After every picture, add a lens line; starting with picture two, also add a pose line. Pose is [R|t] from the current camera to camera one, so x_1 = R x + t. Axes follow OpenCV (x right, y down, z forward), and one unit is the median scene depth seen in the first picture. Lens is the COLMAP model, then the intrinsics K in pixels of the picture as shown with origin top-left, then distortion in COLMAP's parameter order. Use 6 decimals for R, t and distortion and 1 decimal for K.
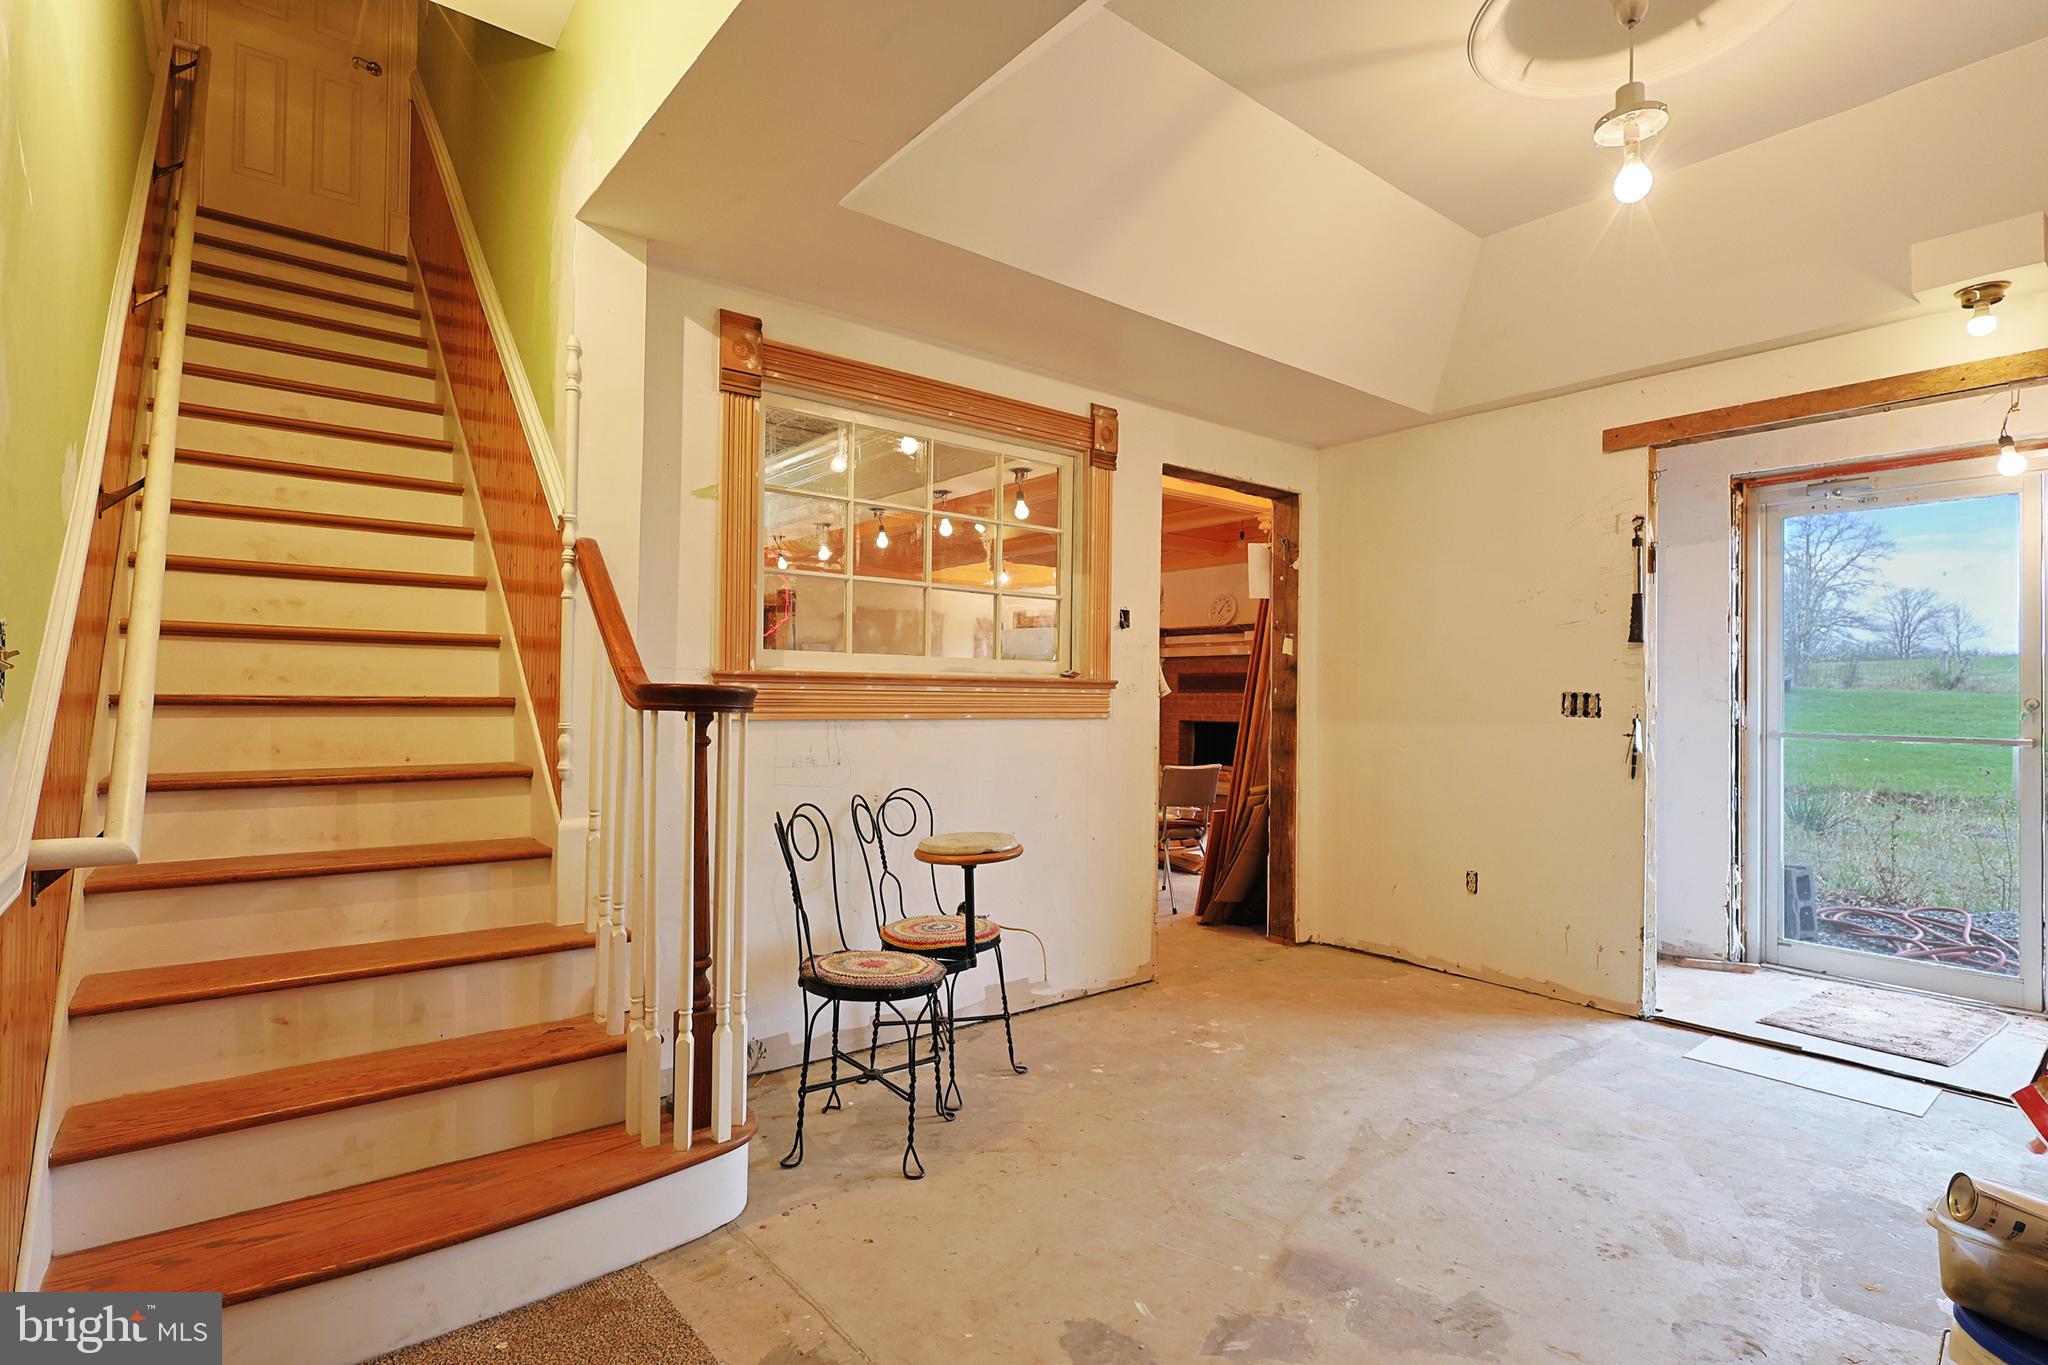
lens RADIAL K [[1006.0, 0, 1012.2], [0, 1006.0, 687.3], [0, 0, 1]] dist [0.000076, -0.000375]
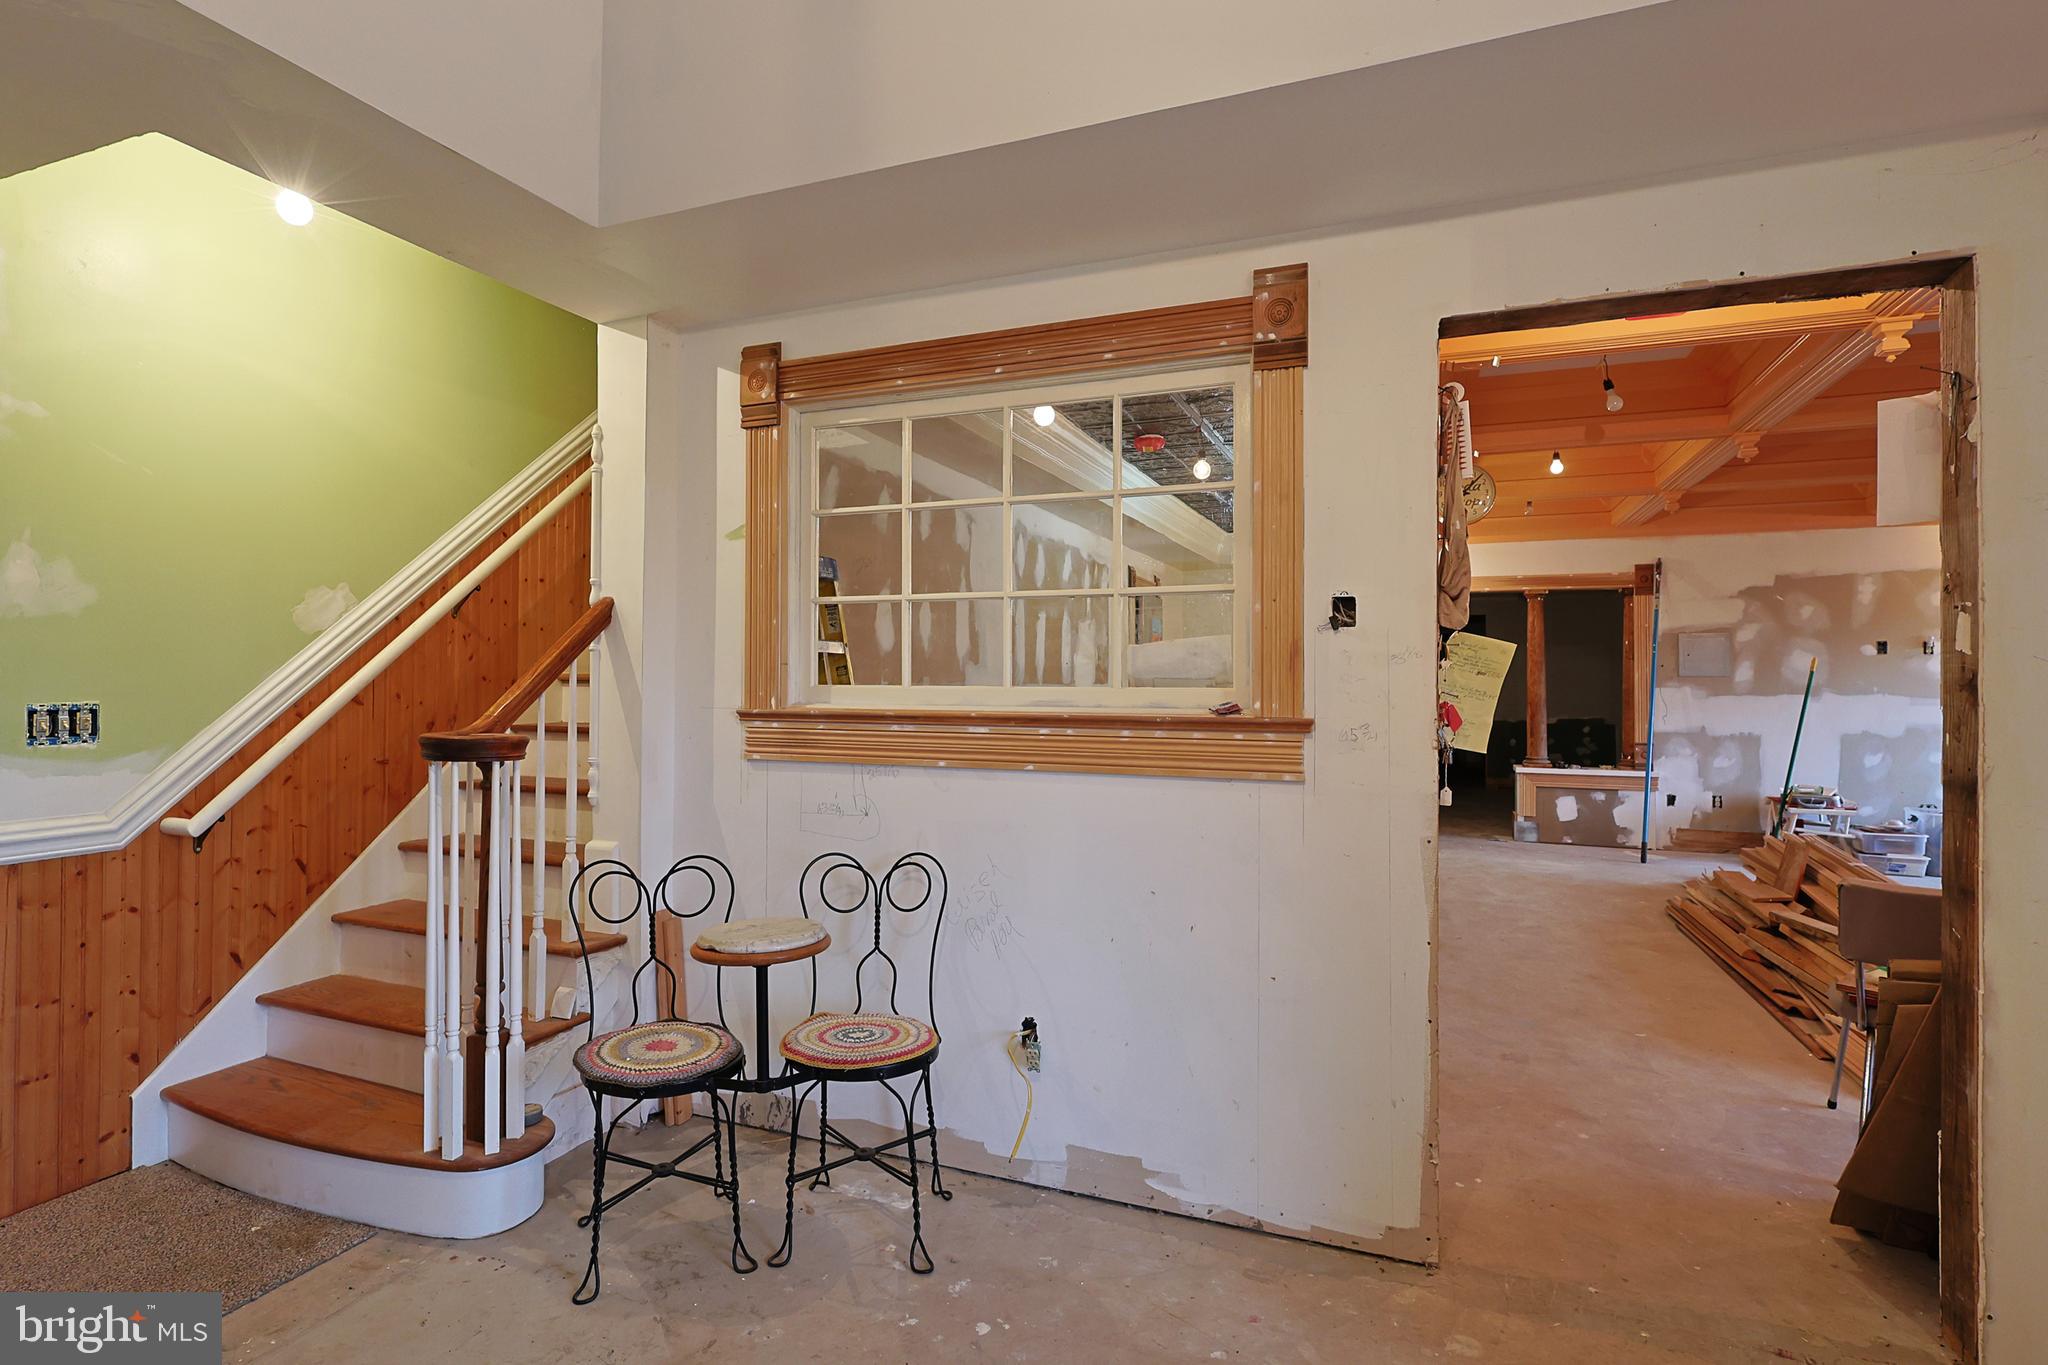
lens RADIAL K [[1006.0, 0, 1015.1], [0, 1006.0, 674.3], [0, 0, 1]] dist [0.000076, -0.000375]
pose [[0.489213, -0.013783, -0.872055, 0.549092], [0.010365, 0.999896, -0.009988, -0.029822], [0.872103, -0.004153, 0.489305, 0.575068]]
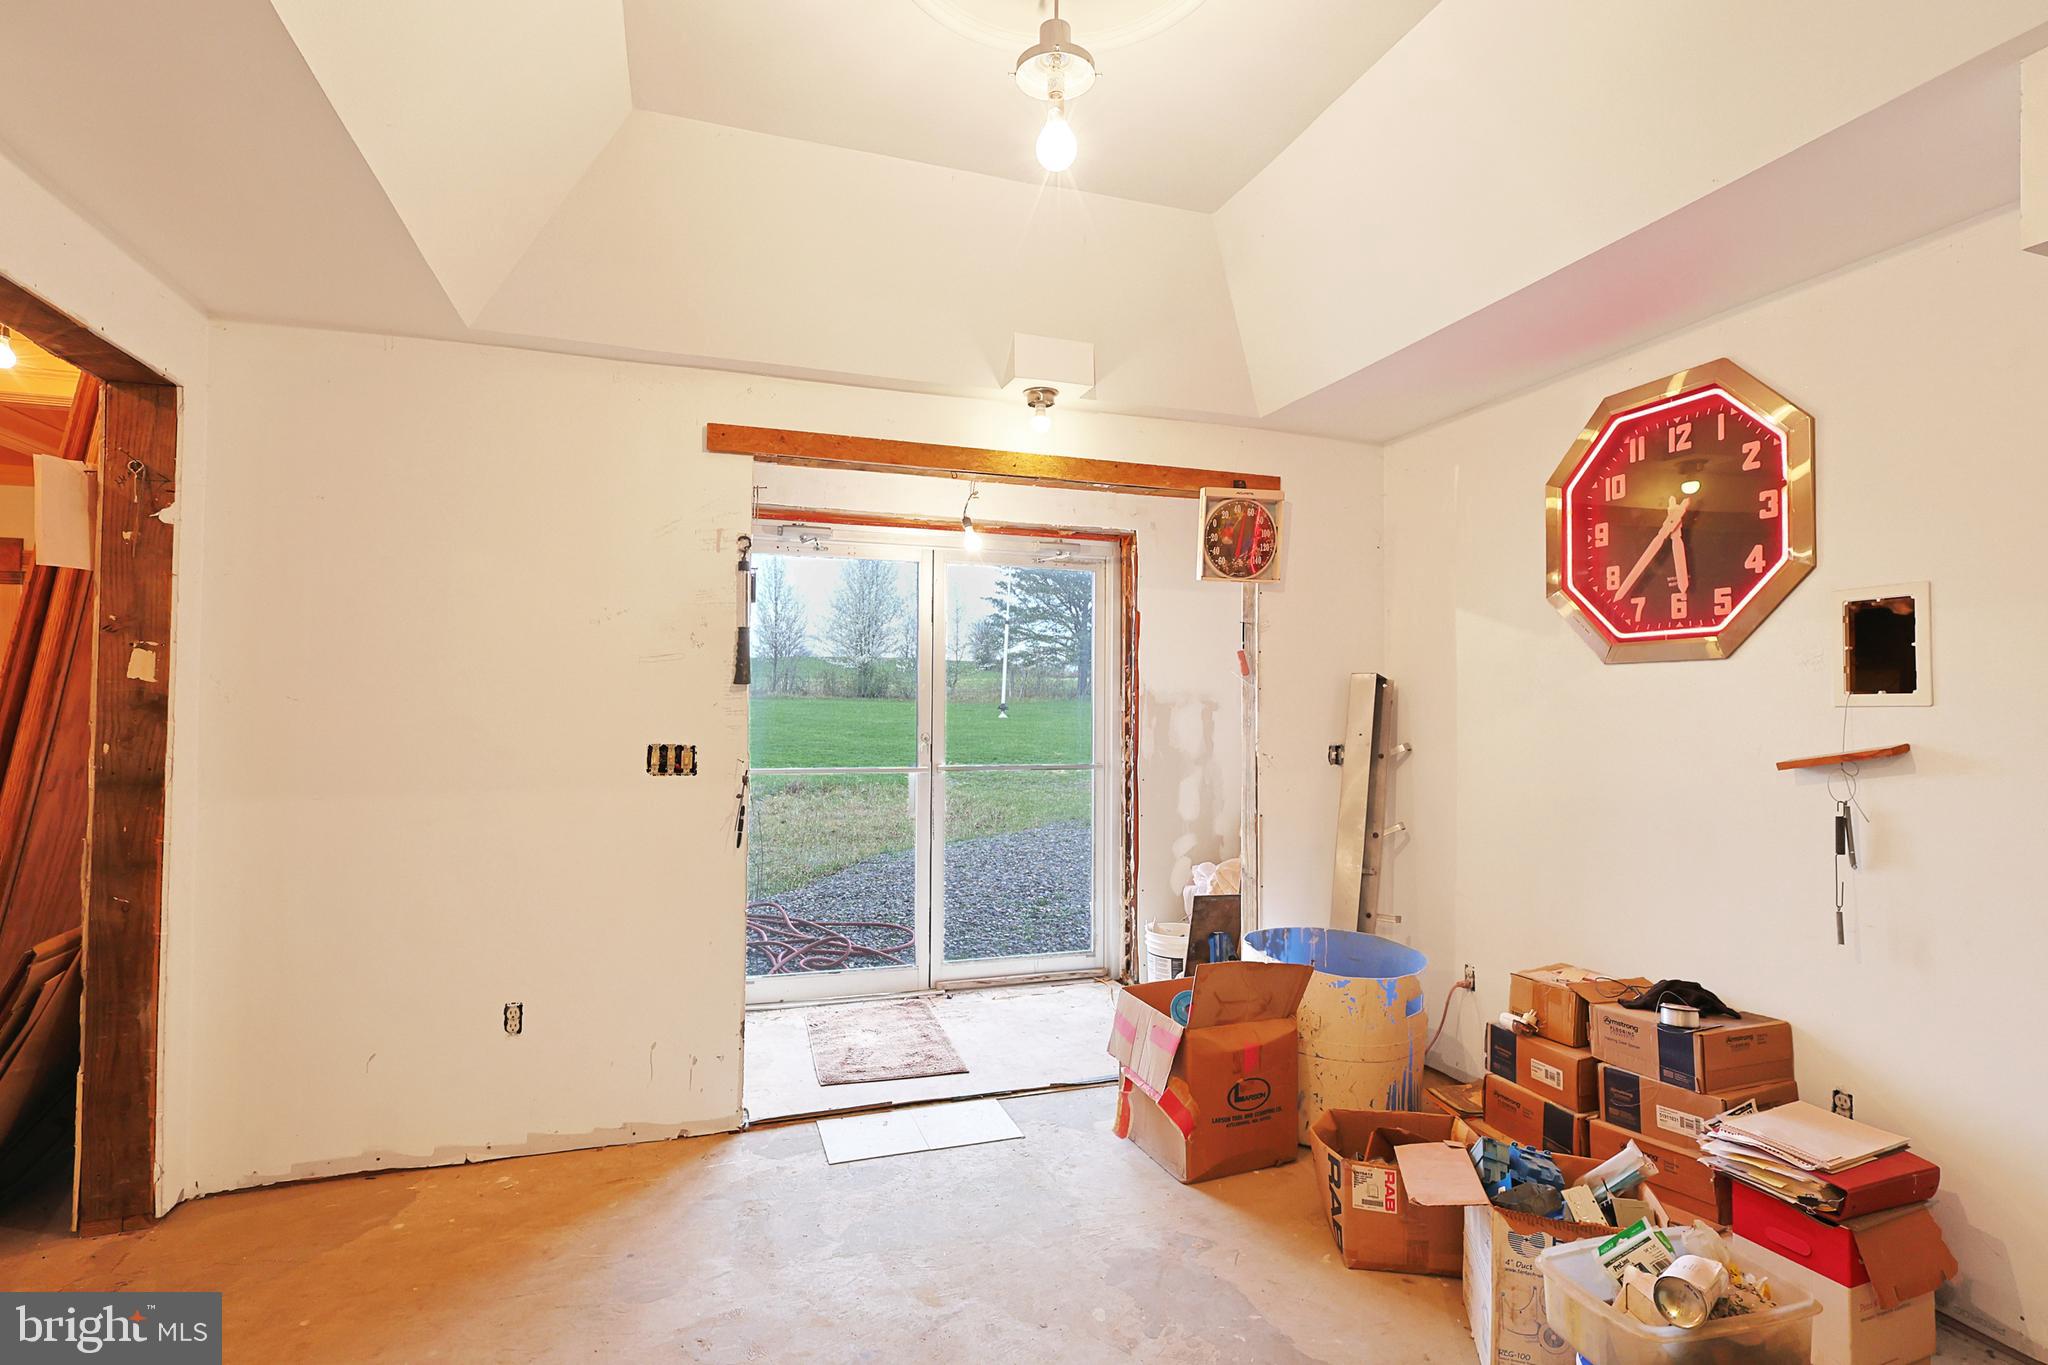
lens RADIAL K [[1006.0, 0, 1023.5], [0, 1006.0, 681.5], [0, 0, 1]] dist [0.000076, -0.000375]
pose [[0.328451, 0.010752, 0.944460, -0.093970], [-0.012091, 0.999901, -0.007178, -0.042097], [-0.944444, -0.009062, 0.328549, 0.477663]]
